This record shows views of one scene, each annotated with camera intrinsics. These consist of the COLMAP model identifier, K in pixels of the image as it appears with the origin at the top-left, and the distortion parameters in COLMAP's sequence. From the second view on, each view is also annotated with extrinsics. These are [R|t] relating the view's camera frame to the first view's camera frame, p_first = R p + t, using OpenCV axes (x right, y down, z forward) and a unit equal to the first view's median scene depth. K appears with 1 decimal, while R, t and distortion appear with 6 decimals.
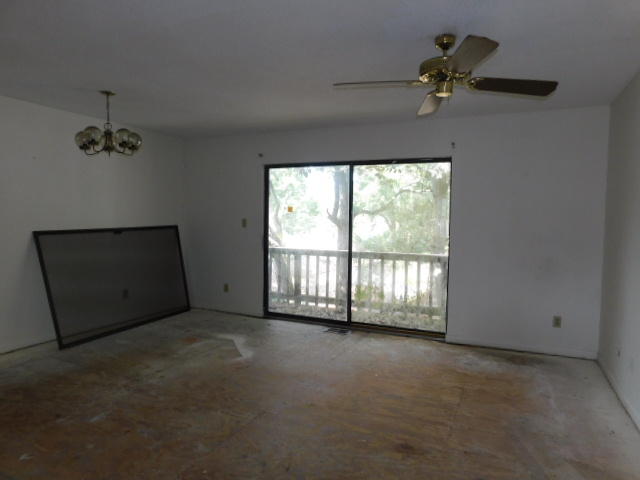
lens RADIAL K [[421.8, 0, 320.0], [0, 421.8, 240.0], [0, 0, 1]] dist [-0.042995, 0.033985]
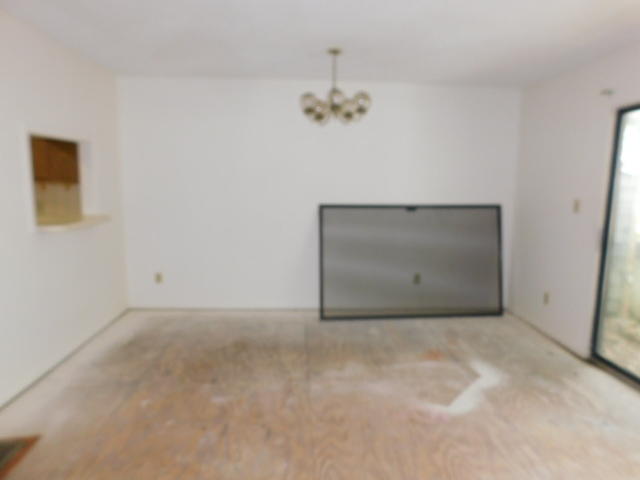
lens RADIAL K [[421.8, 0, 320.0], [0, 421.8, 240.0], [0, 0, 1]] dist [-0.042995, 0.033985]
pose [[0.477200, 0.118282, -0.870798, 0.234836], [-0.061860, 0.992964, 0.100977, -0.036324], [0.876615, 0.005681, 0.481160, 0.433823]]
